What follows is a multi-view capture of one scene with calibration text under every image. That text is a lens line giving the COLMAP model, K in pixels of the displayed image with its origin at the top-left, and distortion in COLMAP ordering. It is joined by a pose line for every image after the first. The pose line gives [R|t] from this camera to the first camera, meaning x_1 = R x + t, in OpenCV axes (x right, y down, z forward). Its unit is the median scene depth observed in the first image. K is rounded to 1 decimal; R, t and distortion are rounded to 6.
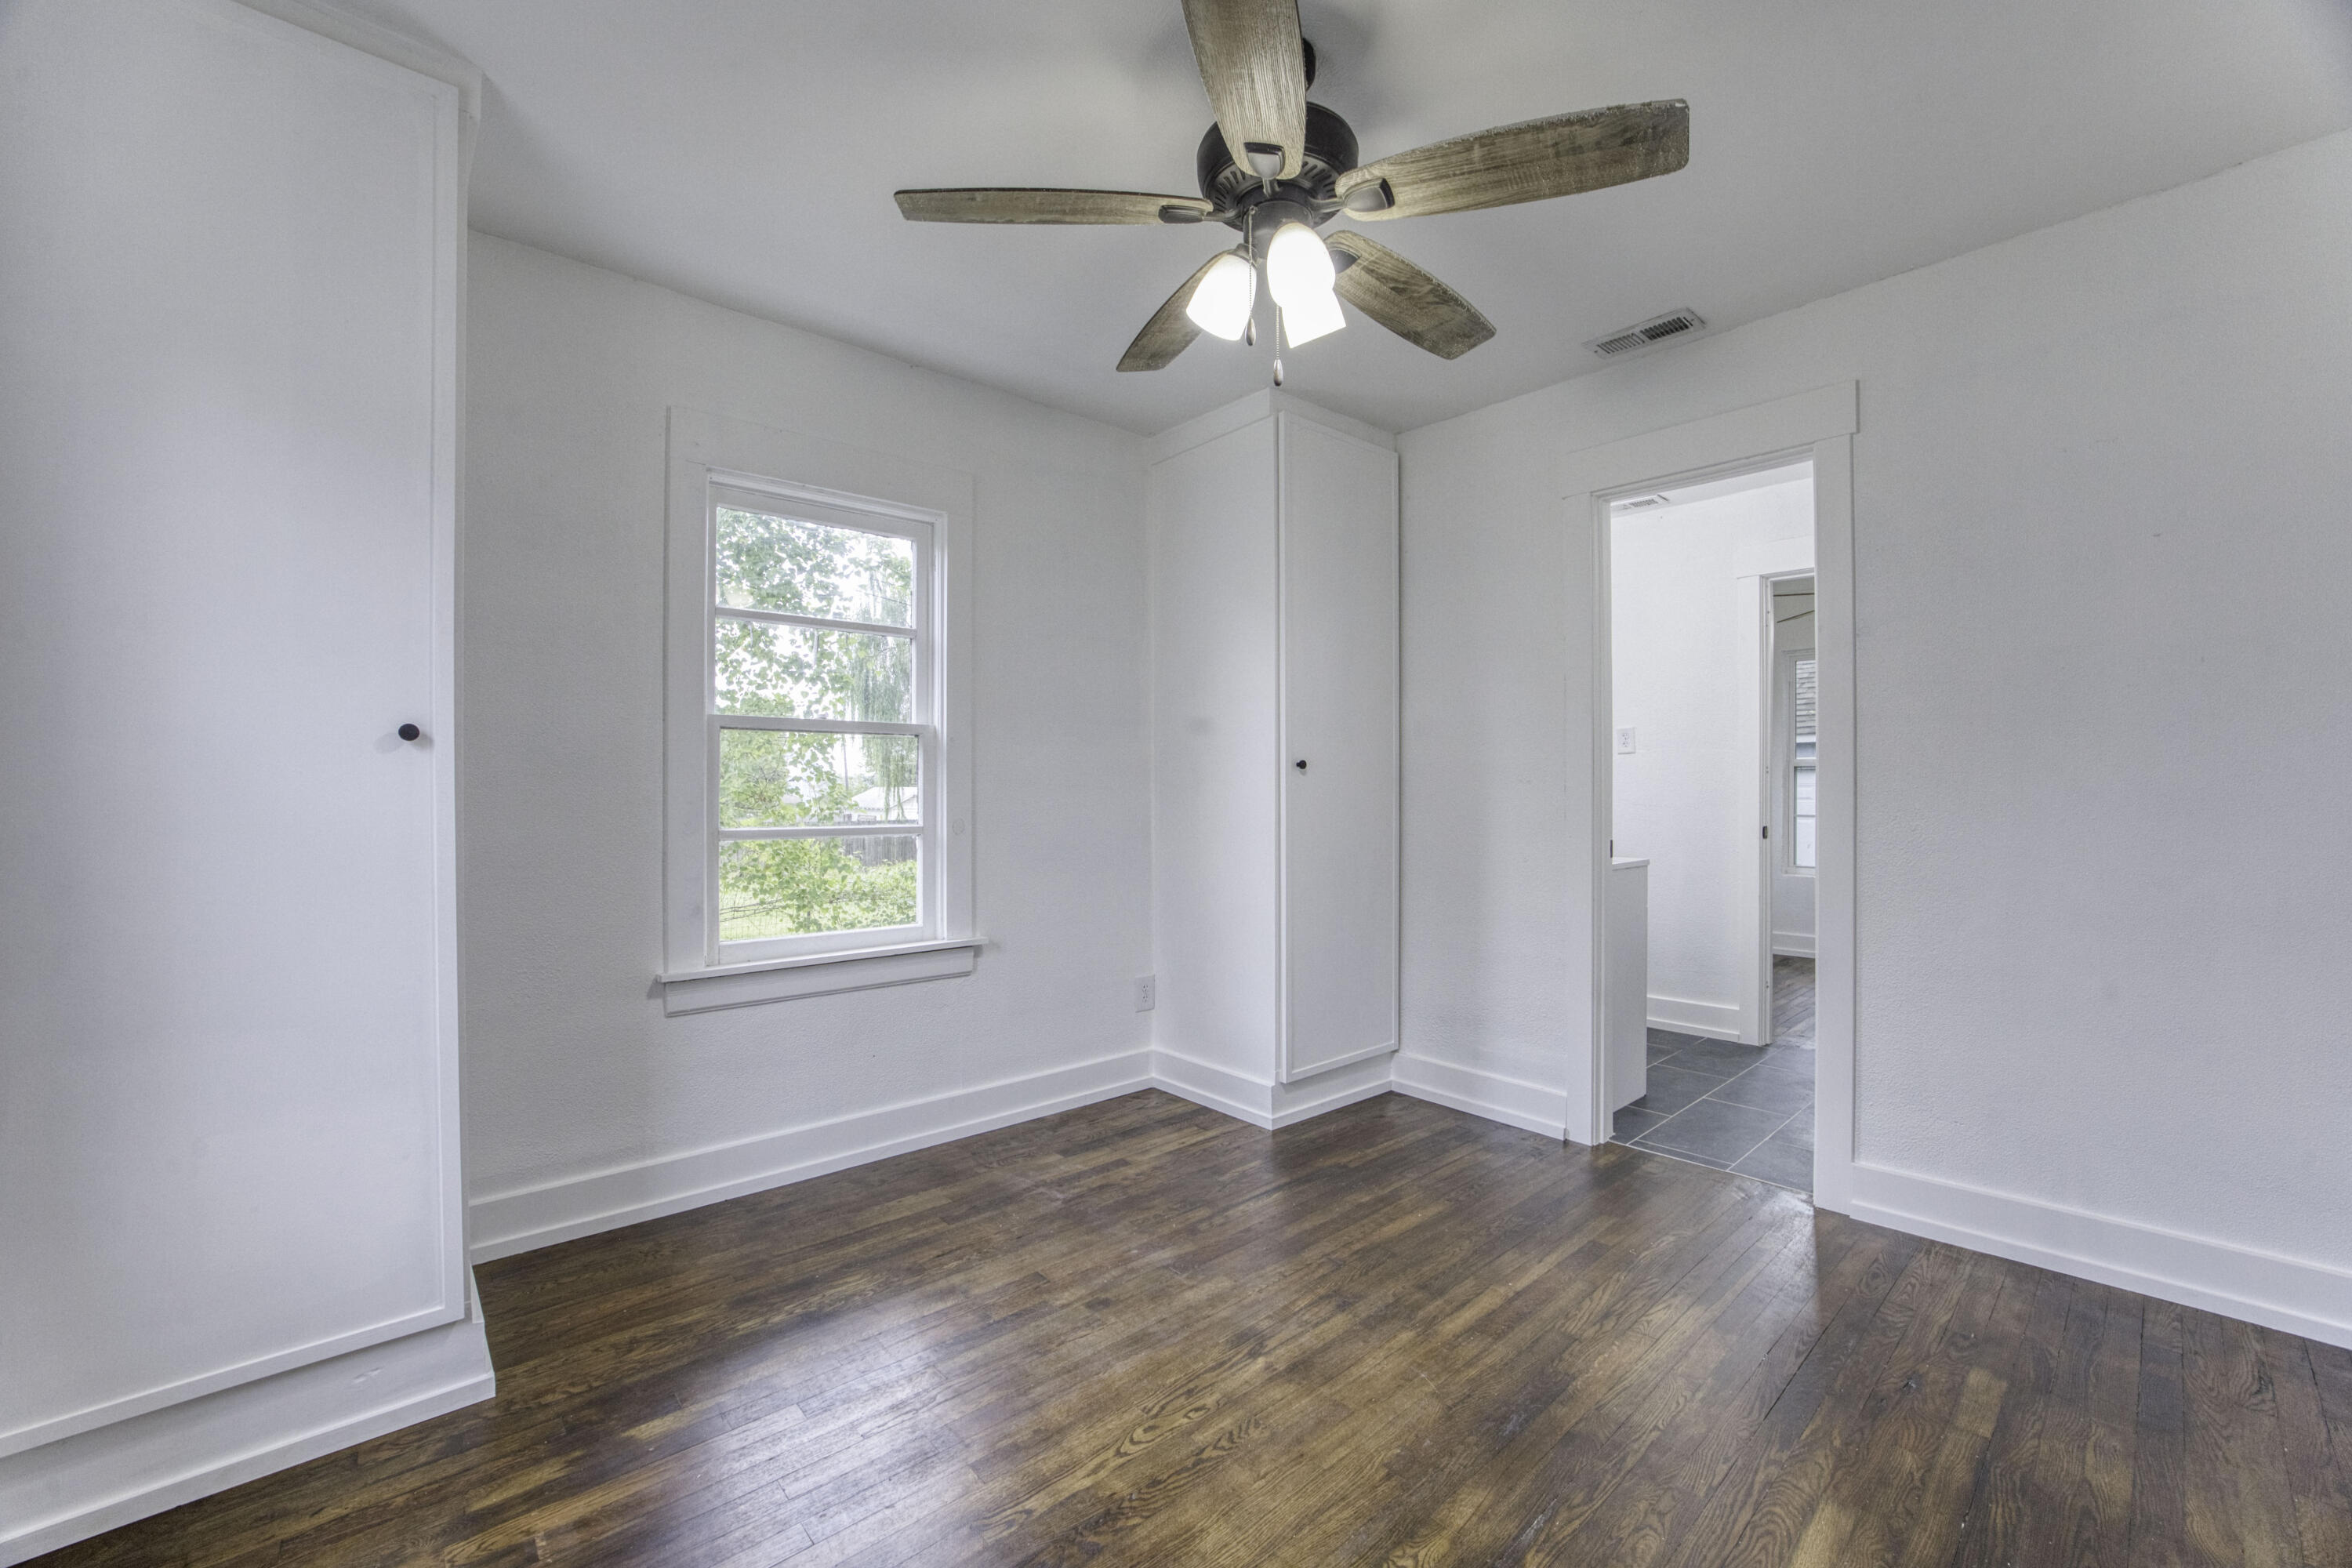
lens RADIAL K [[955.5, 0, 1177.6], [0, 955.5, 779.1], [0, 0, 1]] dist [-0.054870, 0.009878]
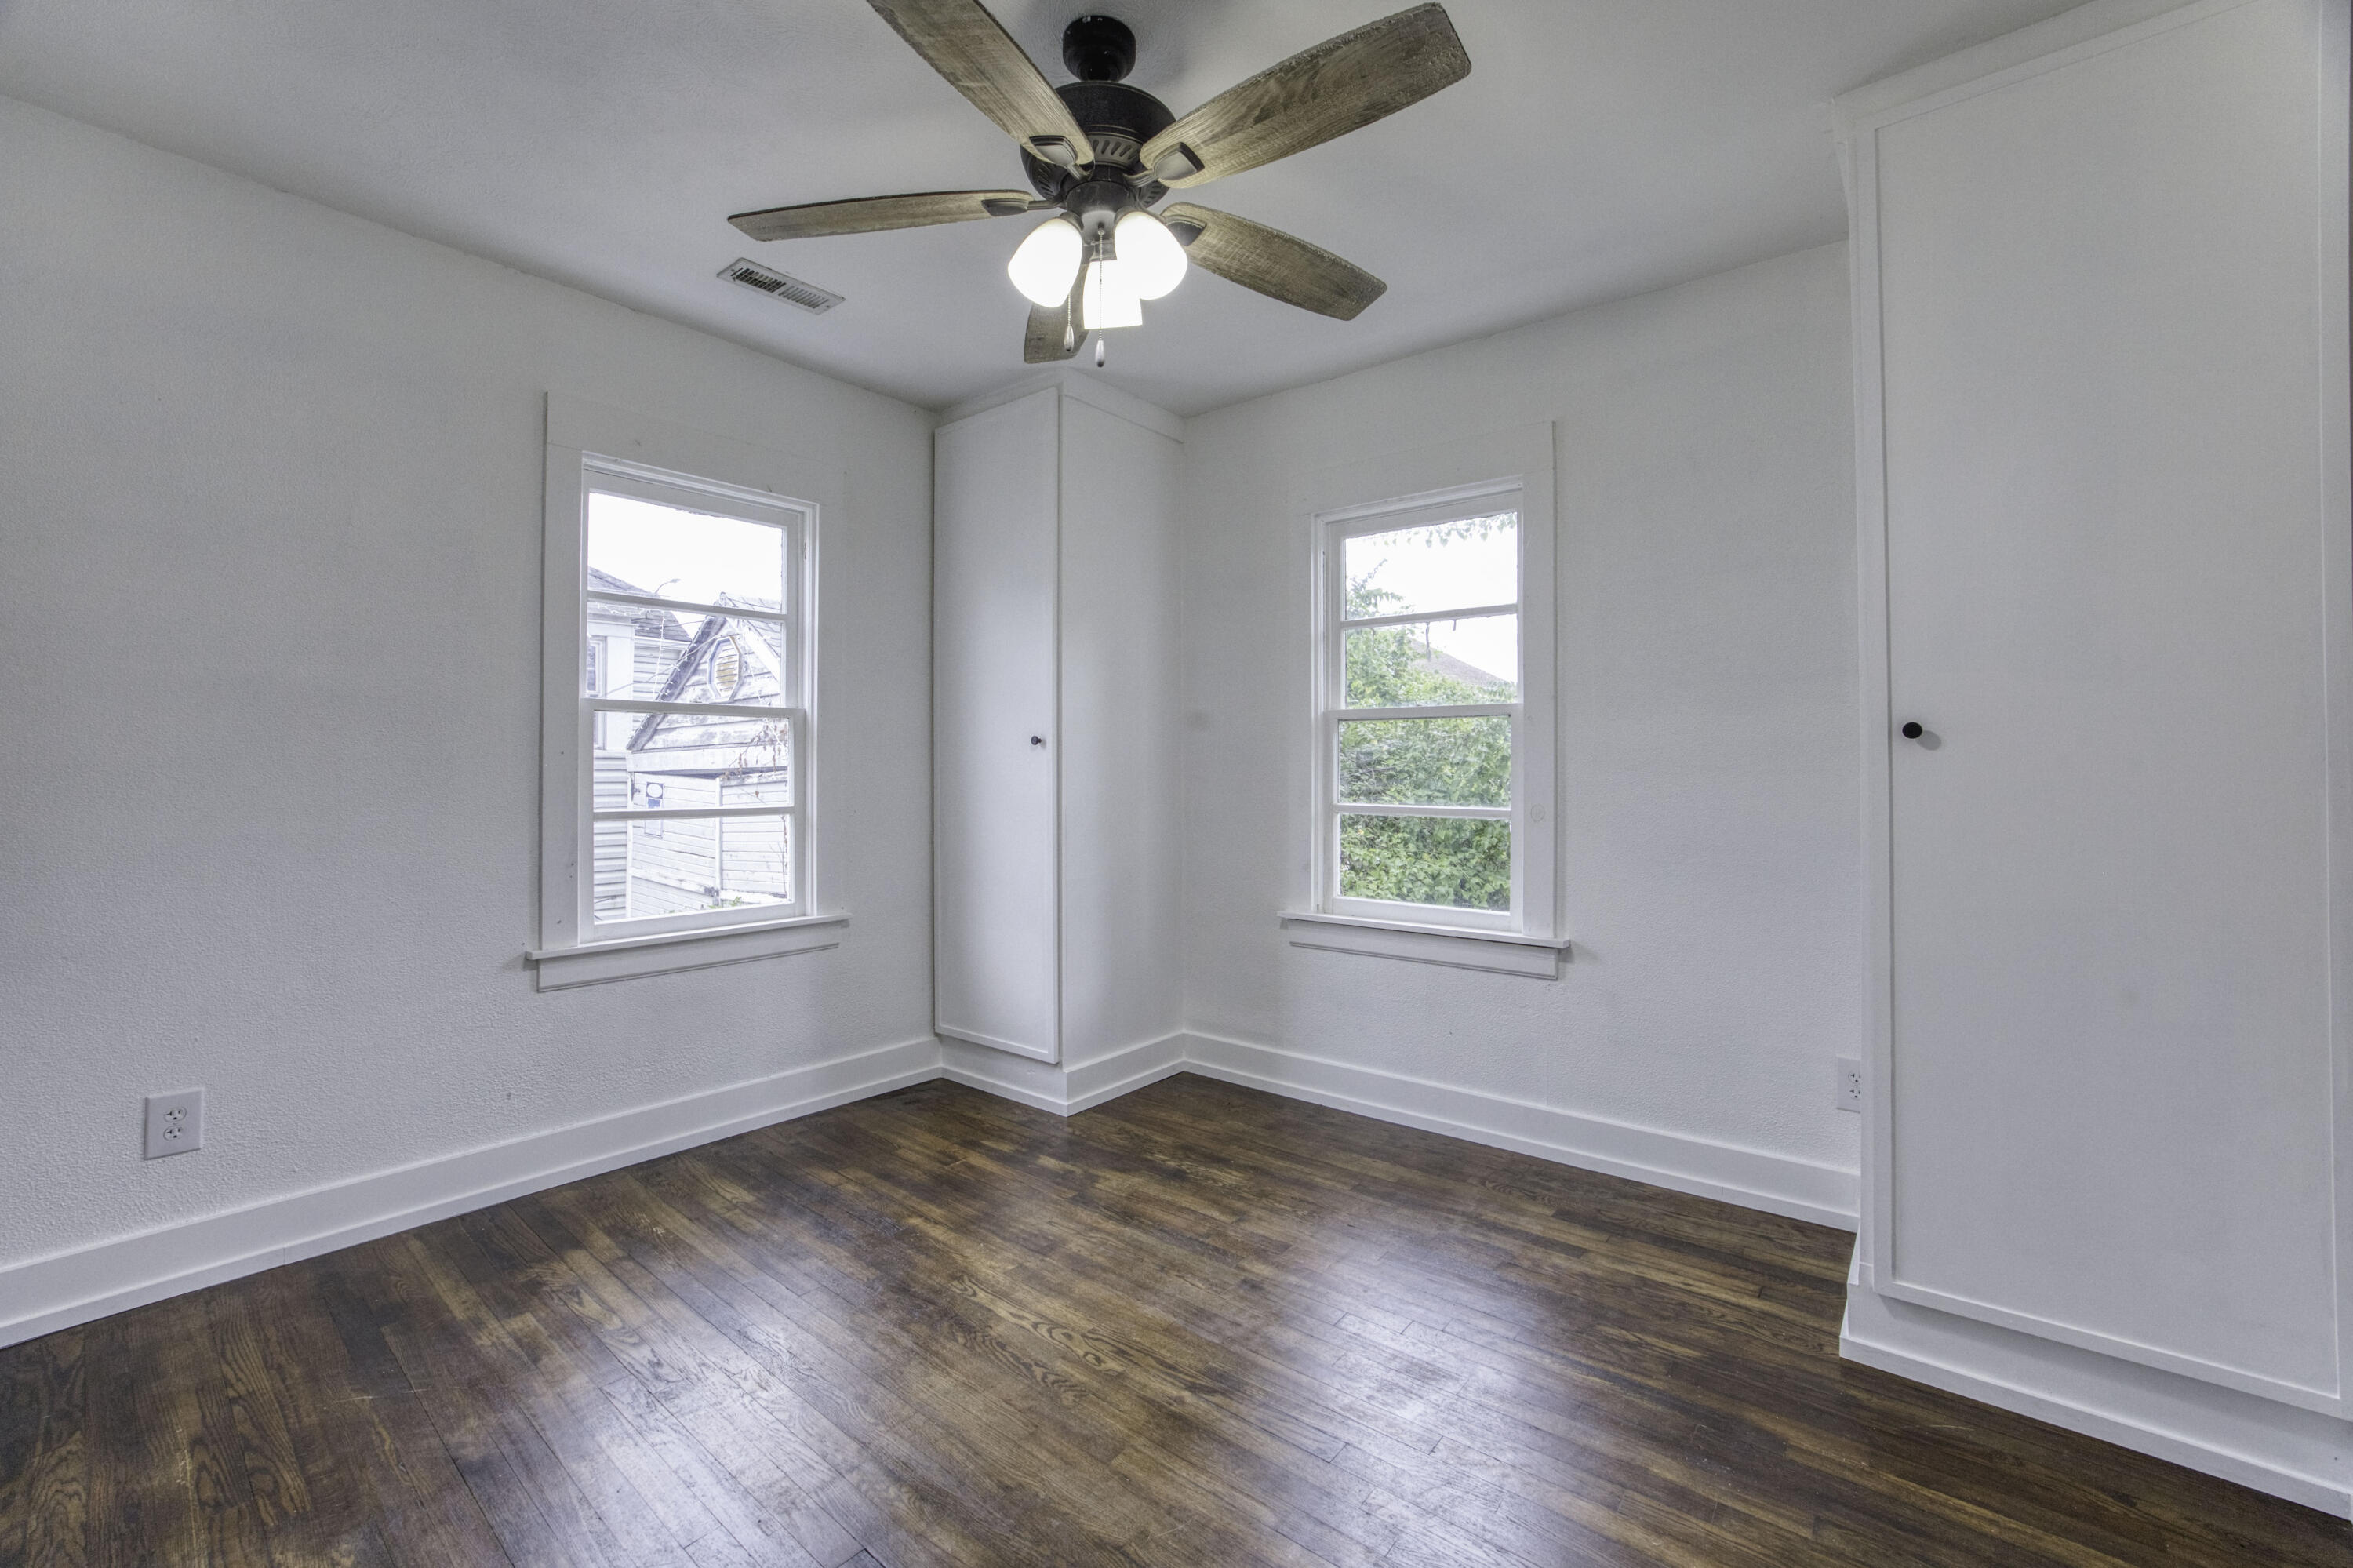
lens RADIAL K [[955.9, 0, 1163.2], [0, 955.9, 744.6], [0, 0, 1]] dist [-0.054870, 0.009878]
pose [[0.140728, -0.024317, -0.989750, 0.702504], [0.012607, 0.999661, -0.022768, 0.001816], [0.989968, -0.009274, 0.140987, 0.594729]]
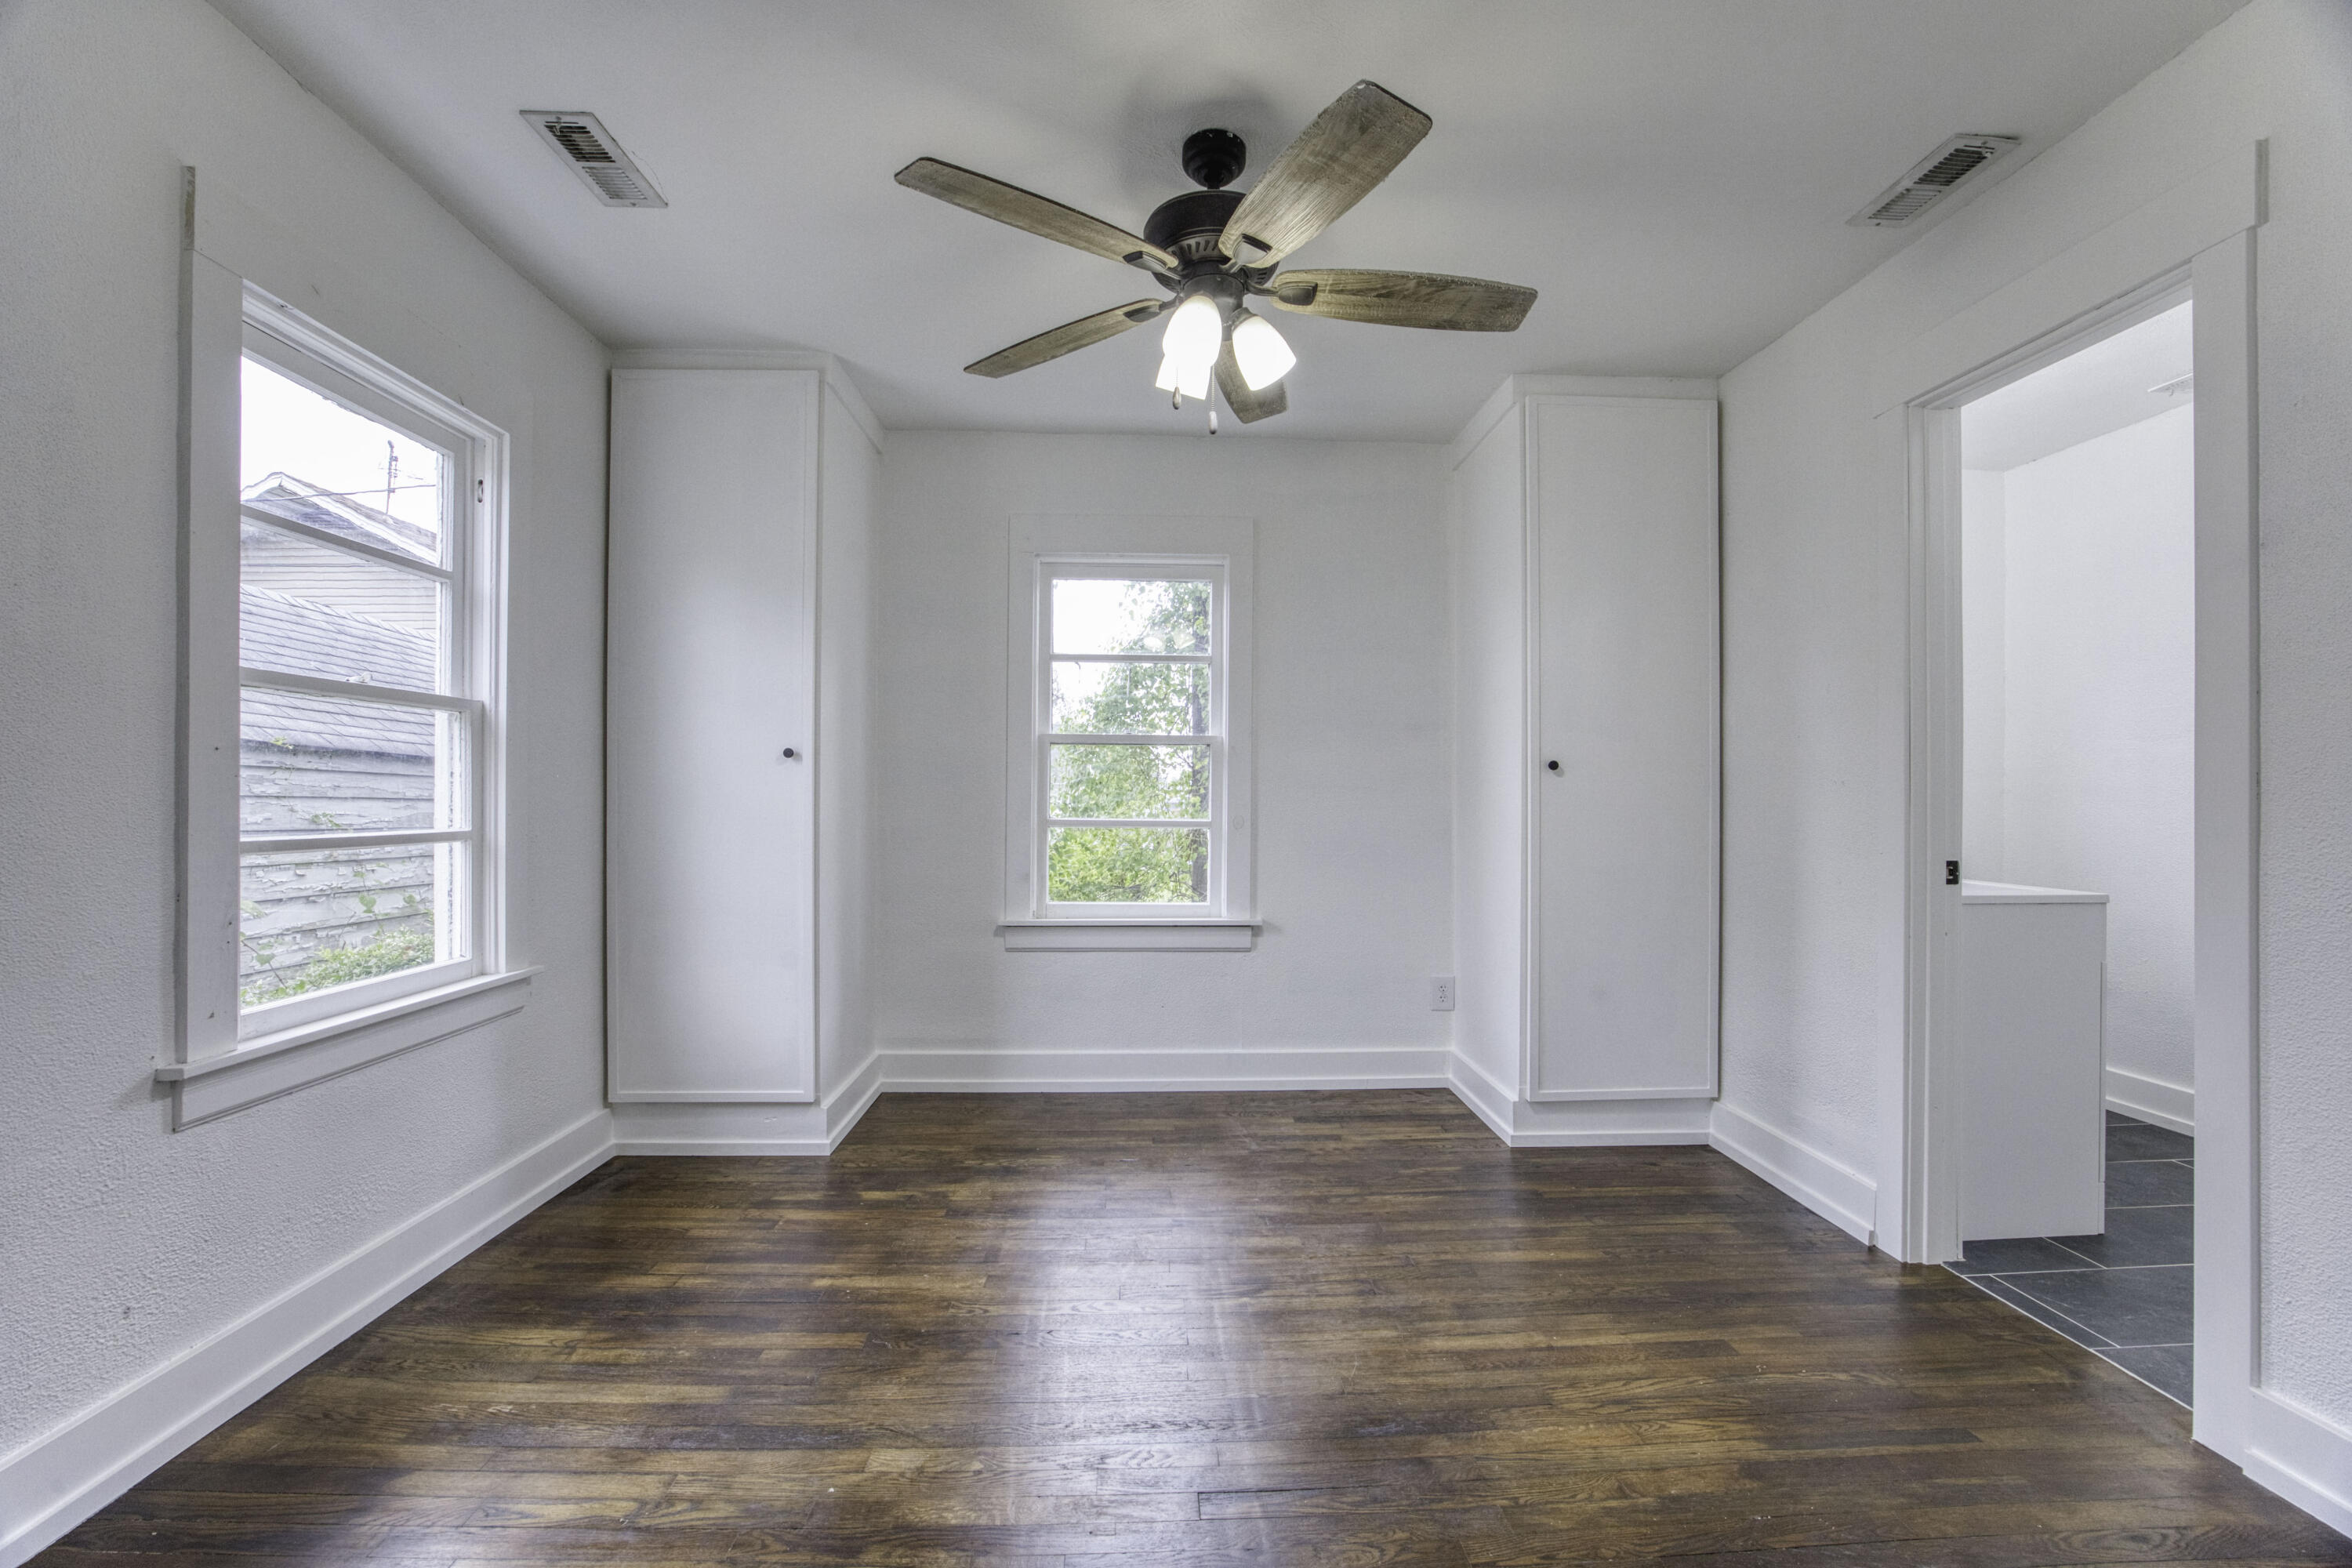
lens RADIAL K [[955.5, 0, 1161.6], [0, 955.5, 778.2], [0, 0, 1]] dist [-0.054870, 0.009878]
pose [[0.764939, -0.005236, -0.644081, 0.514318], [0.001587, 0.999979, -0.006244, 0.004232], [0.644101, 0.003754, 0.764931, 0.053678]]
